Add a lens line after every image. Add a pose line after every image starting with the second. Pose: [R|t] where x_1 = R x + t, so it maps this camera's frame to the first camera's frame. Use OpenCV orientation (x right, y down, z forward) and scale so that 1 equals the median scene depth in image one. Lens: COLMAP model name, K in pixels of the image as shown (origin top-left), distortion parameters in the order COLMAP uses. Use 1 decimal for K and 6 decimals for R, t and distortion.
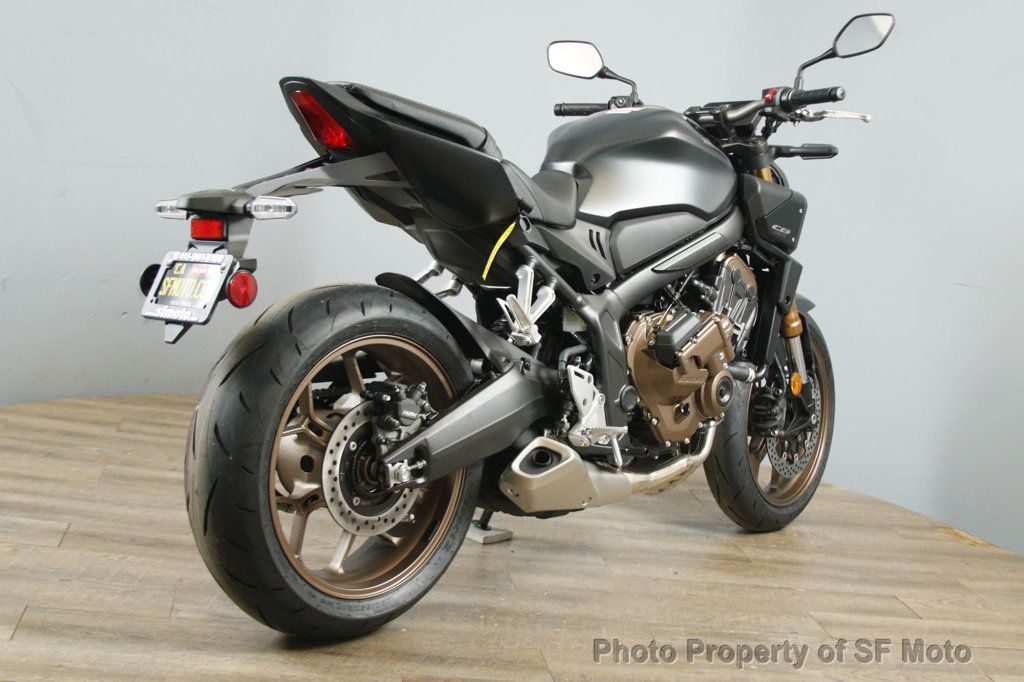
lens RADIAL K [[1349.6, 0, 512.0], [0, 1349.6, 339.3], [0, 0, 1]] dist [-0.017532, 0.000000]
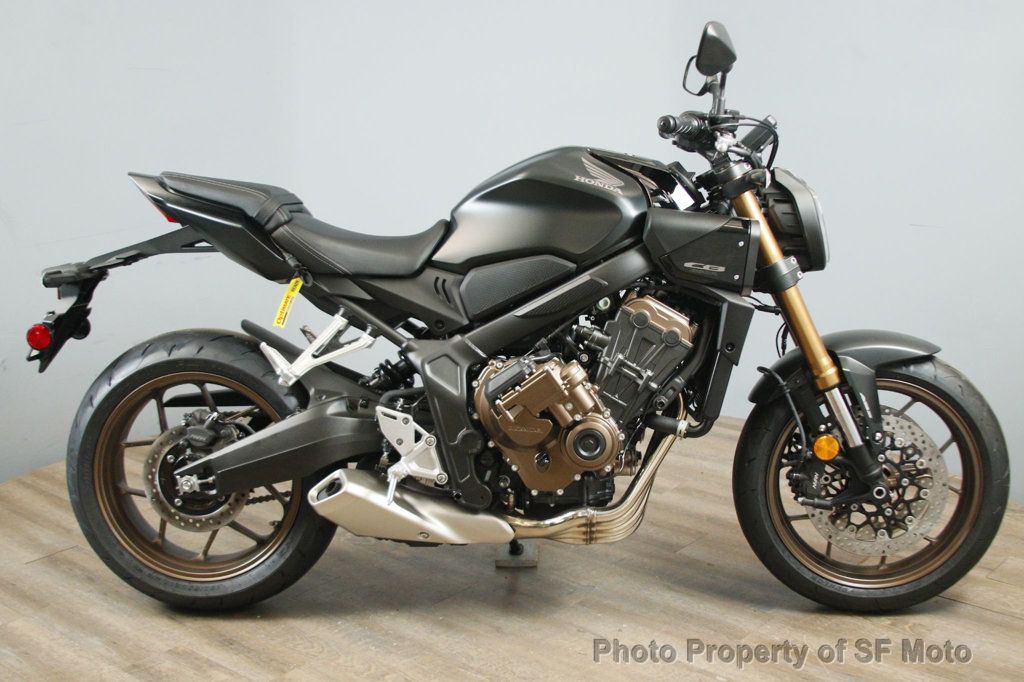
lens RADIAL K [[1349.6, 0, 512.1], [0, 1349.6, 342.0], [0, 0, 1]] dist [-0.017532, 0.000000]
pose [[0.610415, 0.029754, -0.791522, 0.936106], [-0.021435, 0.999549, 0.021043, -0.055393], [0.791791, 0.004121, 0.610778, 0.419608]]
